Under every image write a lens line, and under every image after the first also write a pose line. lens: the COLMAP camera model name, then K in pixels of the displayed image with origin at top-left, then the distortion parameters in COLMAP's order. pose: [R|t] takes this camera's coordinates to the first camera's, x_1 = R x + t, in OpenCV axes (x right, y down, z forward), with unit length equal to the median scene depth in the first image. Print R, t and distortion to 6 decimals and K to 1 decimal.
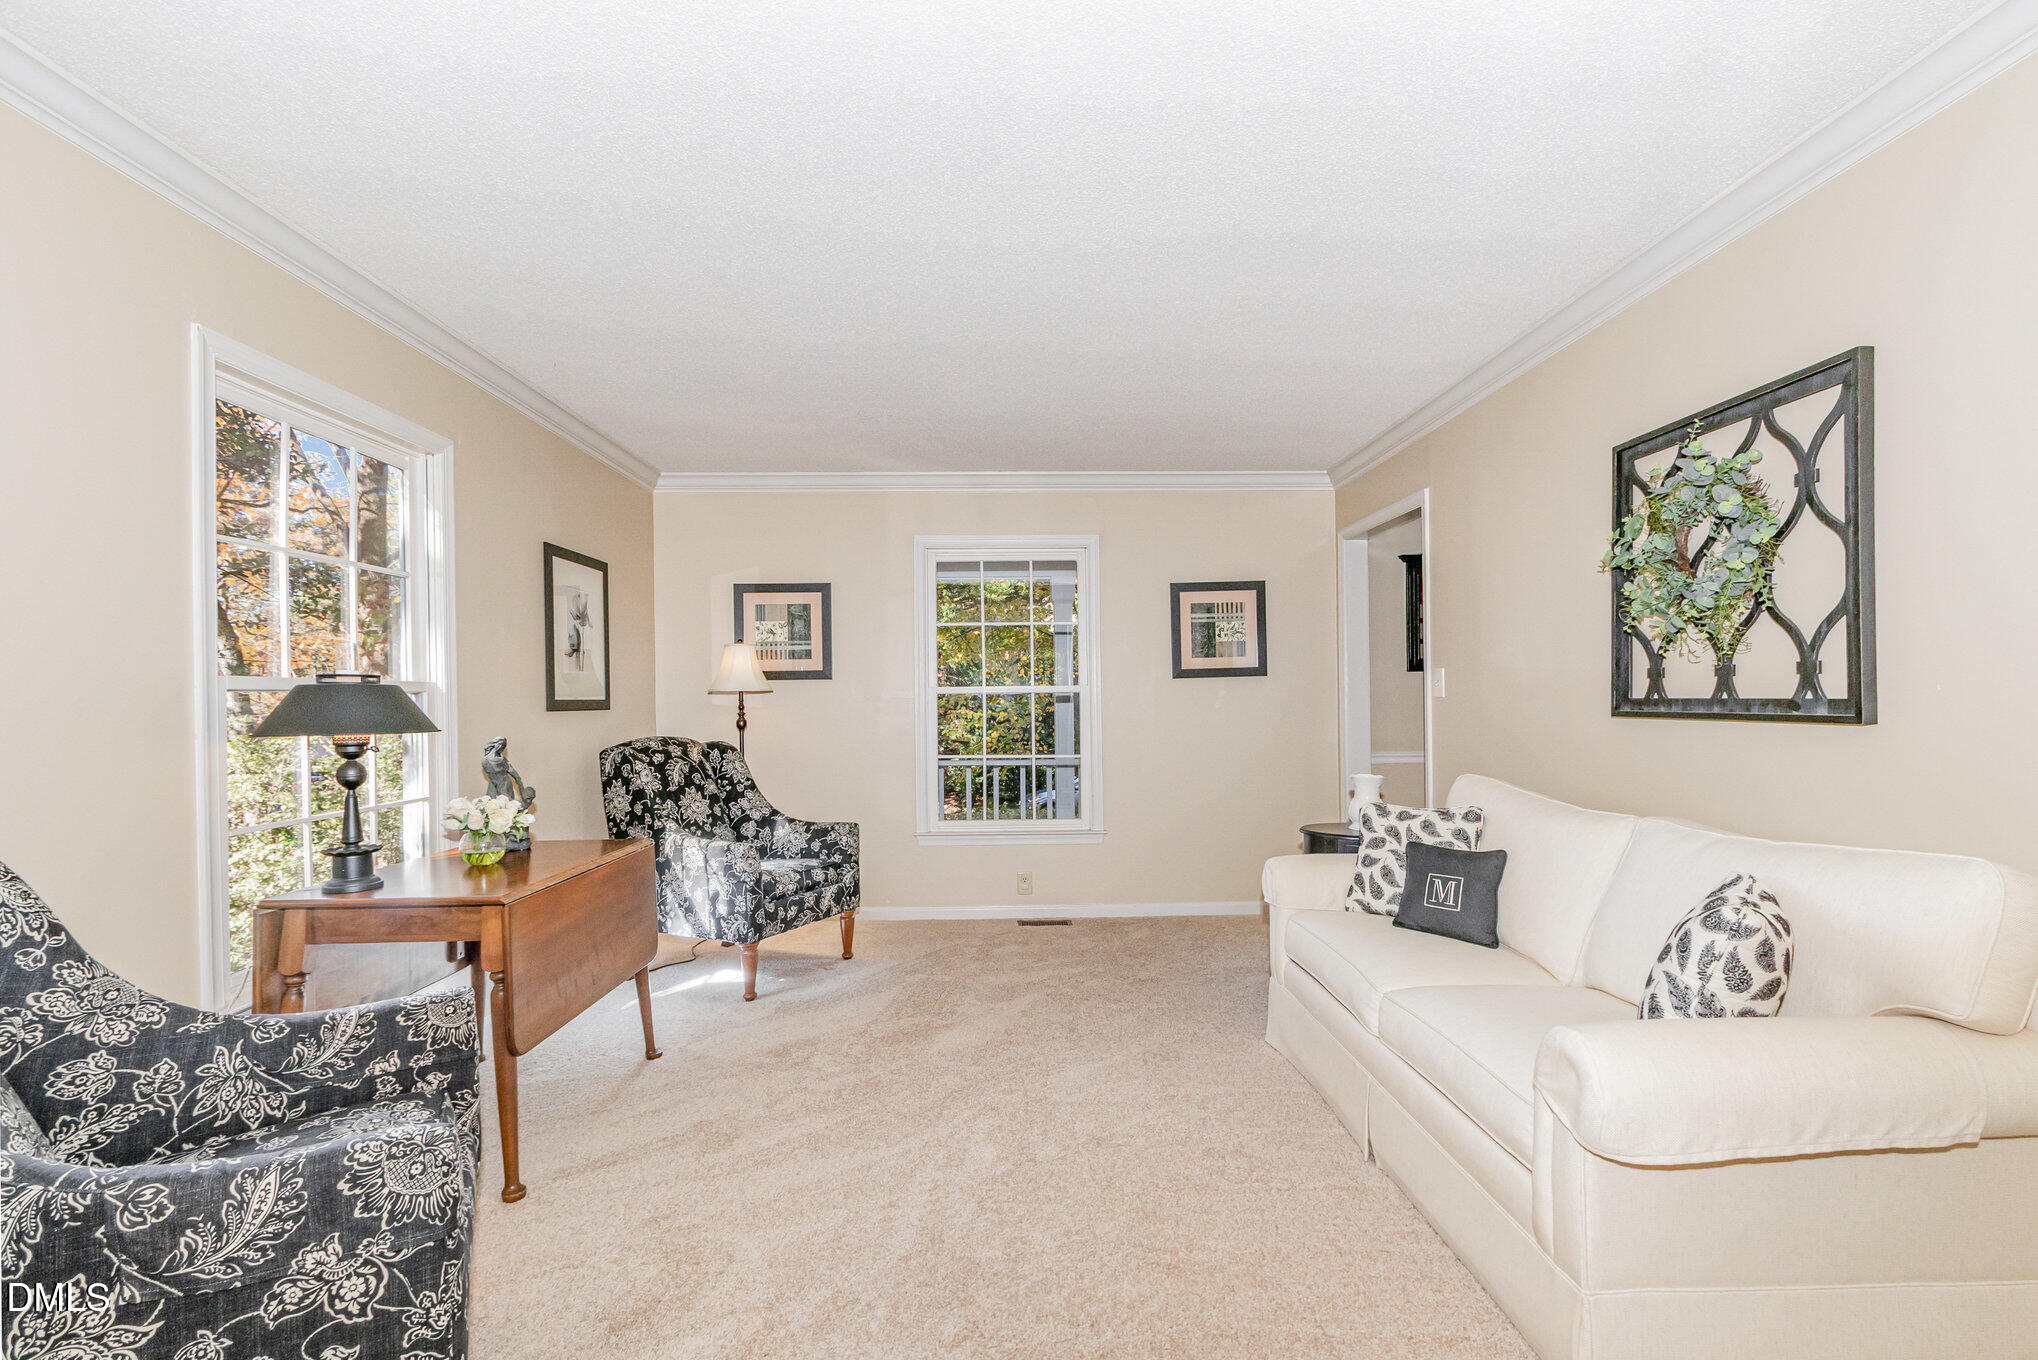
lens RADIAL K [[953.0, 0, 1016.0], [0, 953.0, 713.2], [0, 0, 1]] dist [0.001142, 0.000114]
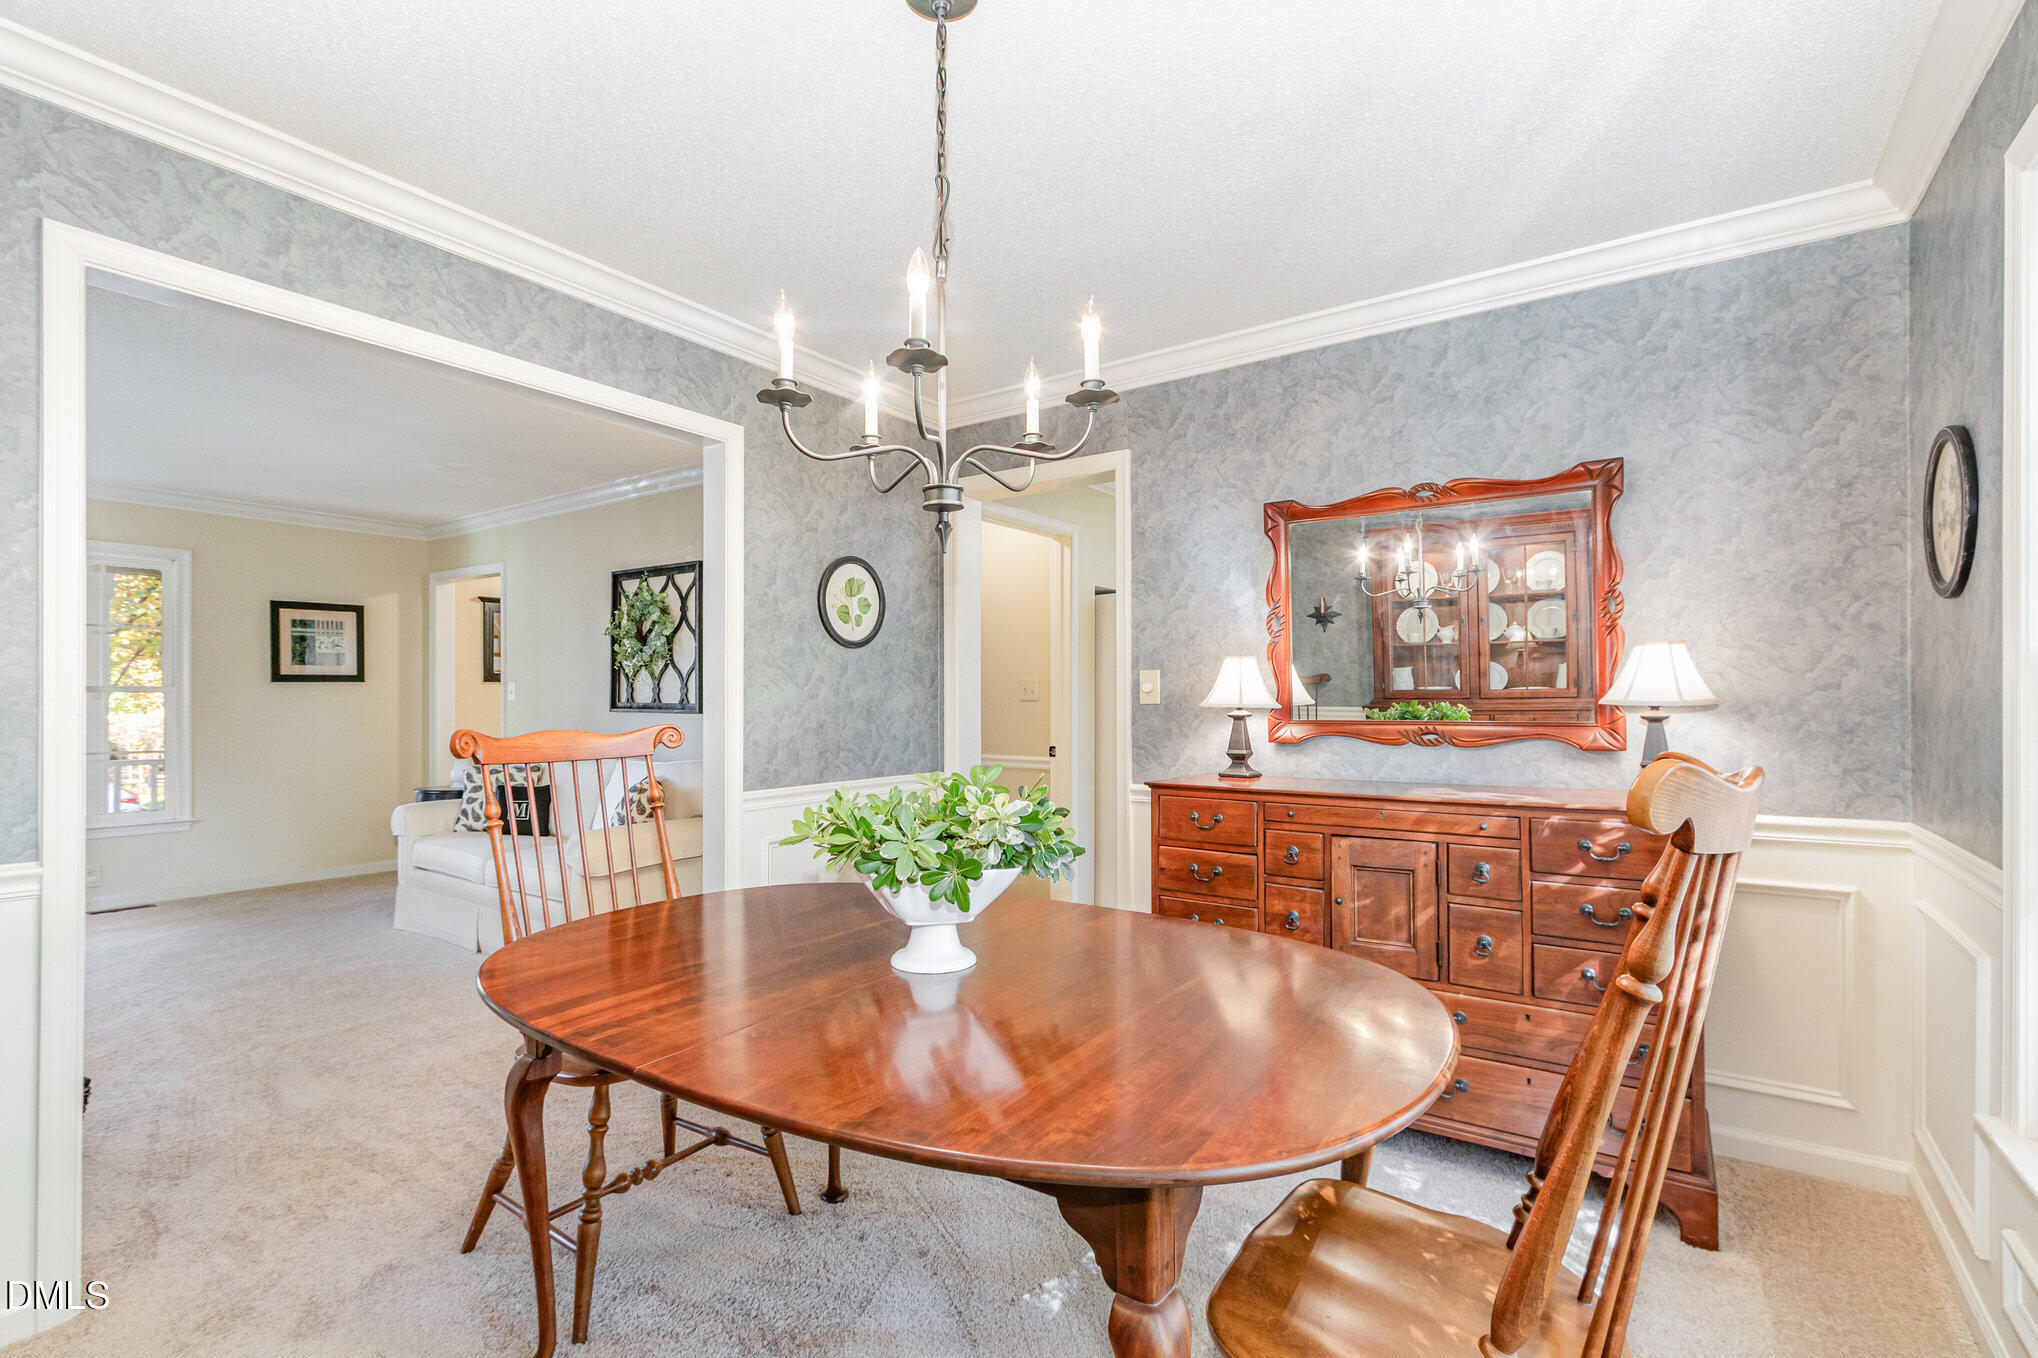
lens RADIAL K [[929.1, 0, 1016.6], [0, 929.1, 687.1], [0, 0, 1]] dist [0.001925, -0.000556]
pose [[0.595959, 0.023625, 0.802667, -0.447400], [0.003087, 0.999492, -0.031711, 0.017572], [-0.803009, 0.021376, 0.595584, -0.885659]]
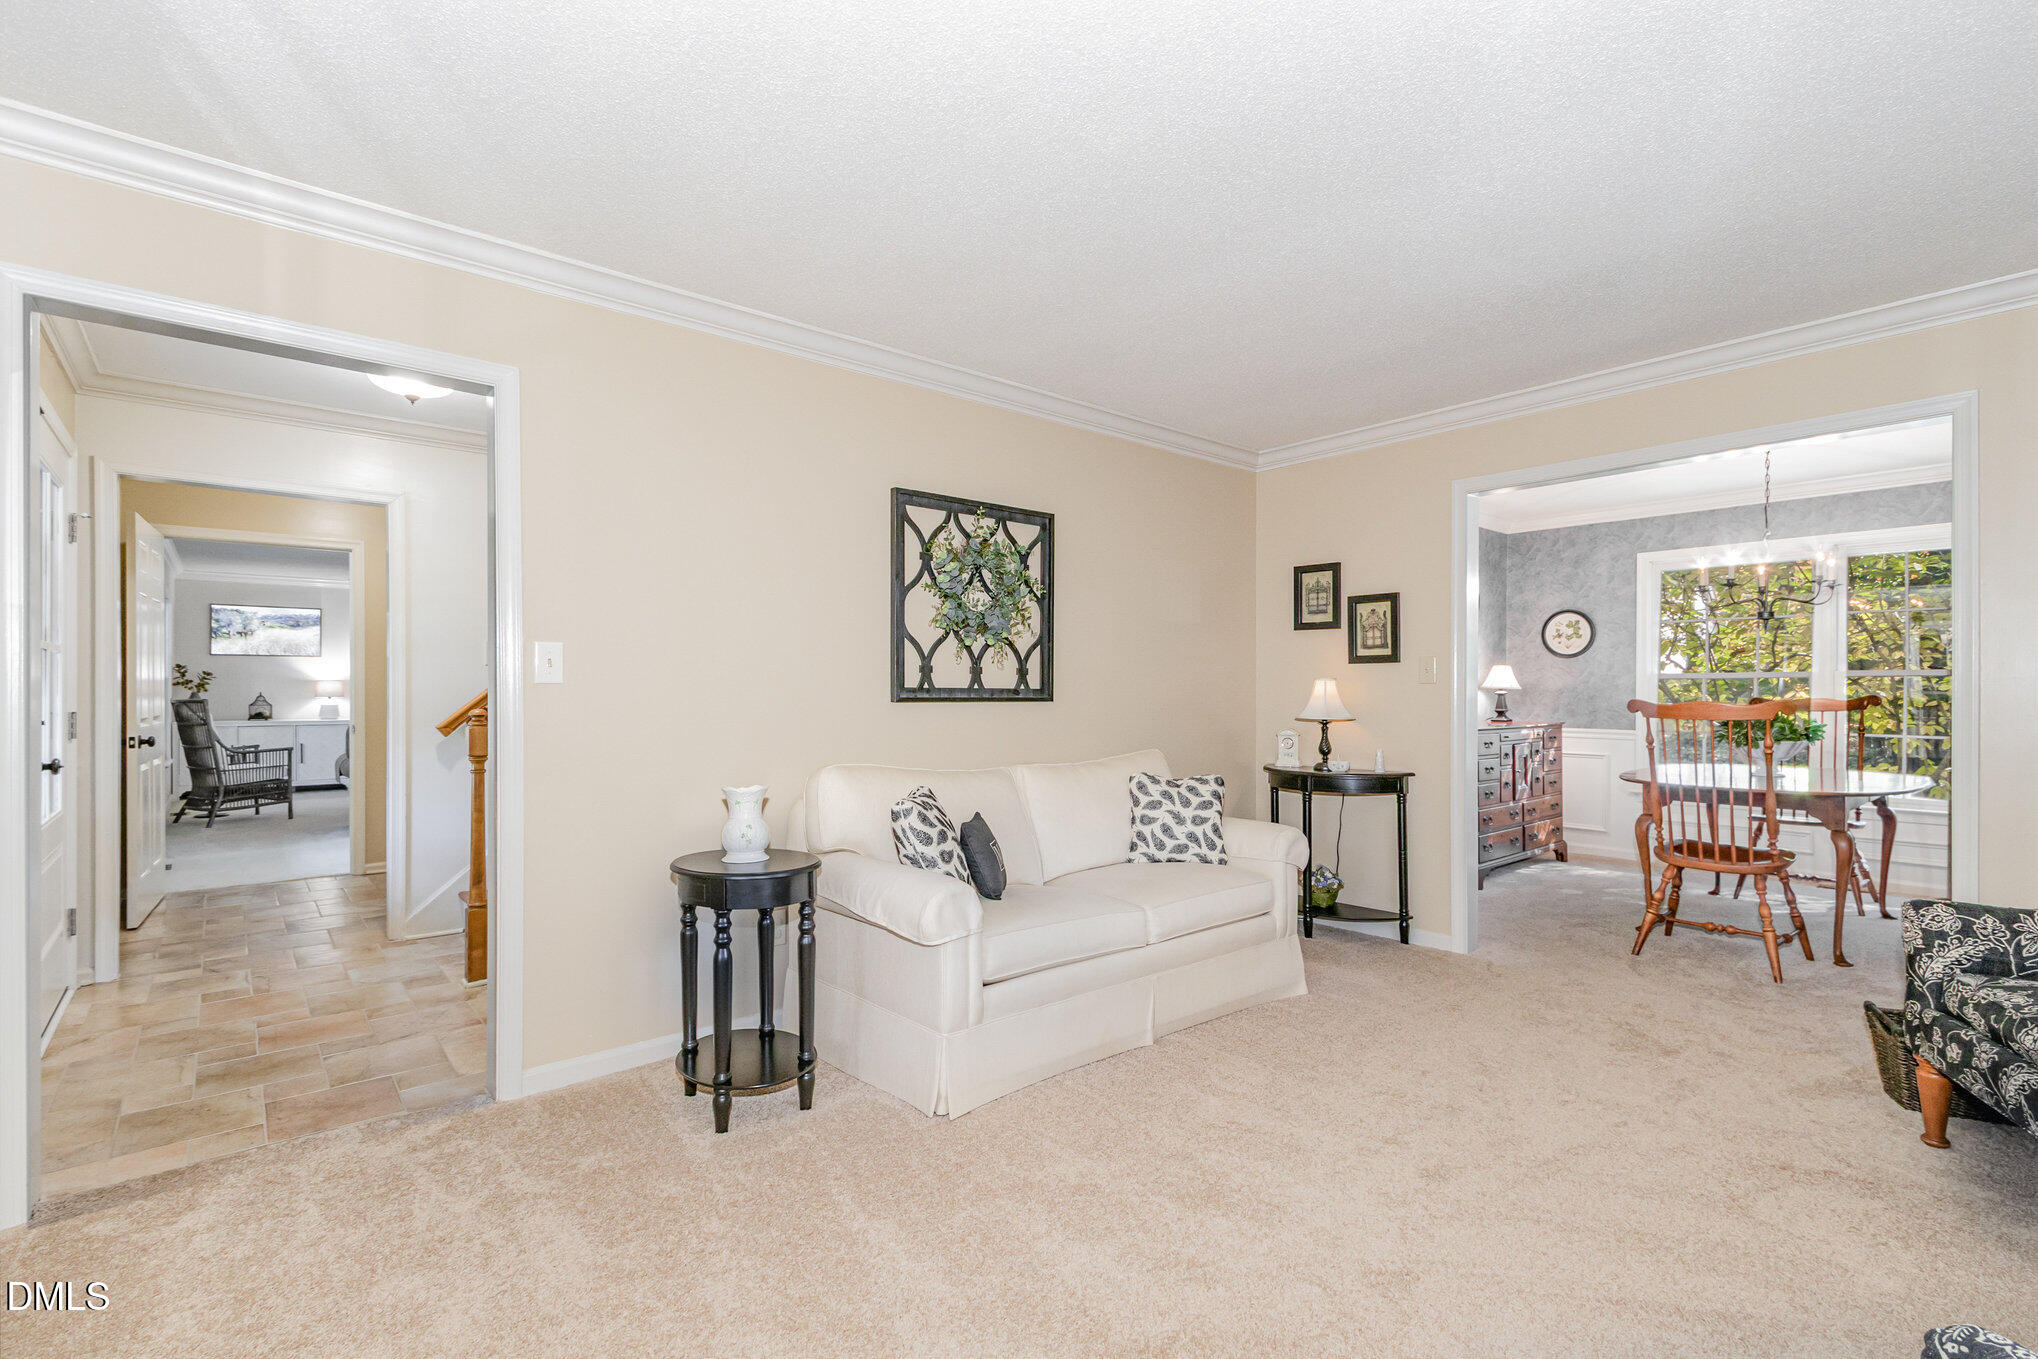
lens RADIAL K [[929.1, 0, 1016.6], [0, 929.1, 687.6], [0, 0, 1]] dist [0.001925, -0.000556]
pose [[-0.628770, 0.011248, 0.777510, -0.483892], [0.014885, 0.999886, -0.002427, -0.011628], [-0.777449, 0.010047, -0.628866, 1.894604]]
